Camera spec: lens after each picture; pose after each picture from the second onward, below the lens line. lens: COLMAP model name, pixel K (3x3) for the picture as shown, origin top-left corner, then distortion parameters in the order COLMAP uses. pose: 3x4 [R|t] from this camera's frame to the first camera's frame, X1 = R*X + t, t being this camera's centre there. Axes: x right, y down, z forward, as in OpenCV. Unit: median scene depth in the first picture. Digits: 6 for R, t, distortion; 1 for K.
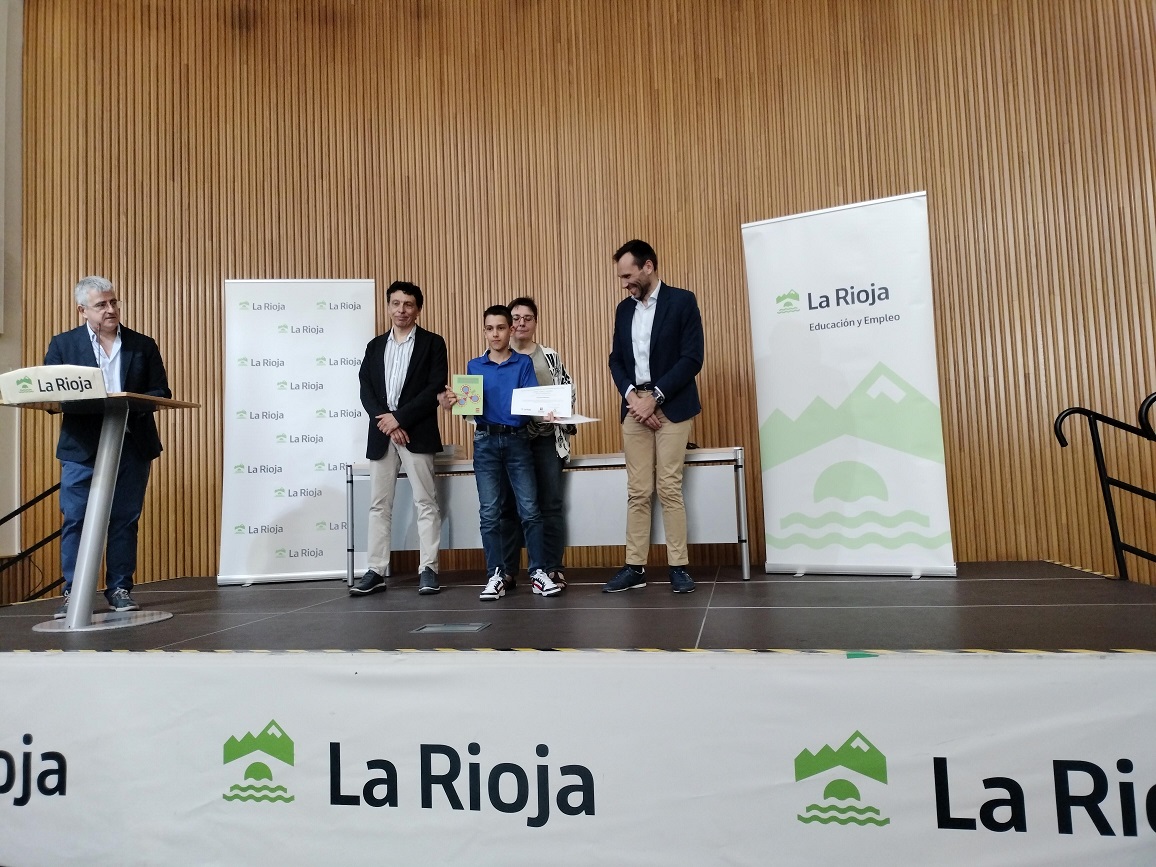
lens RADIAL K [[915.5, 0, 592.4], [0, 915.5, 432.5], [0, 0, 1]] dist [0.027665, -0.038411]
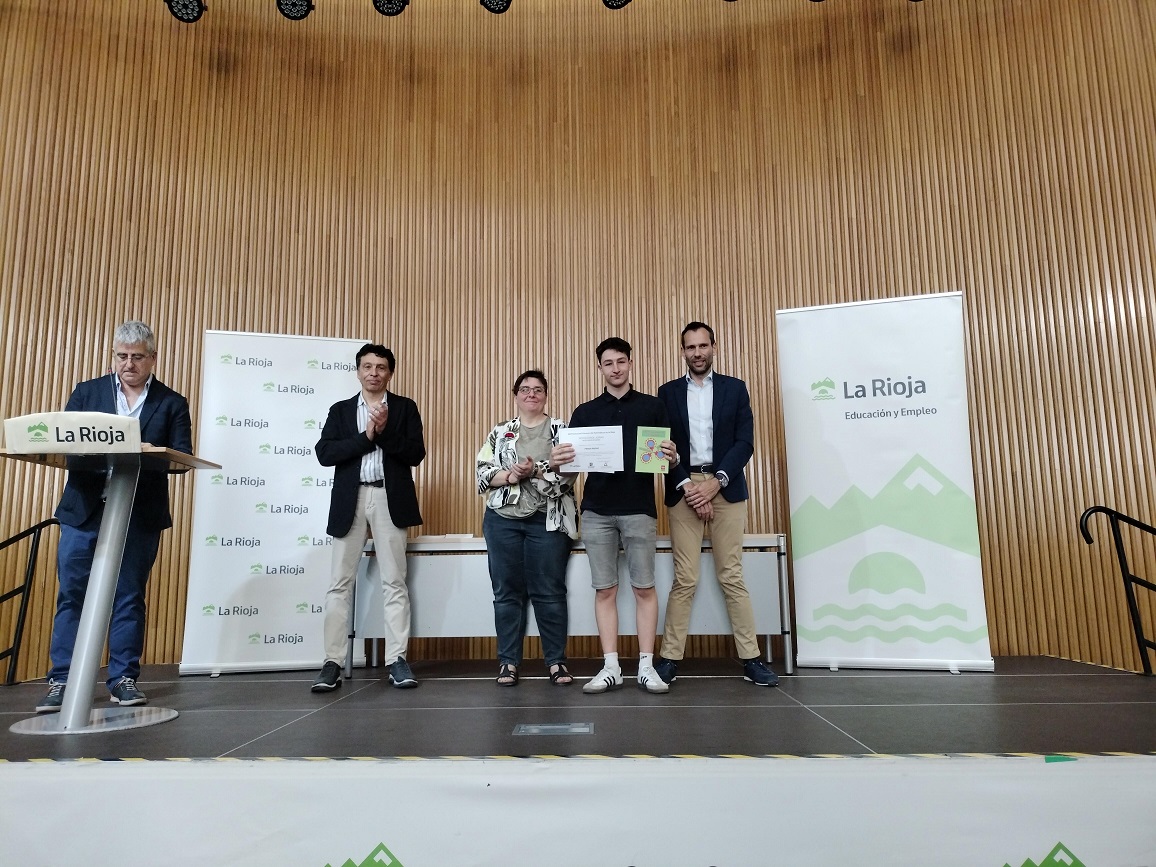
lens RADIAL K [[915.5, 0, 577.7], [0, 915.5, 422.9], [0, 0, 1]] dist [0.027665, -0.038411]
pose [[0.984686, 0.052015, 0.166398, -0.215559], [-0.033994, 0.993419, -0.109373, 0.012285], [-0.170992, 0.102042, 0.979974, 0.069444]]
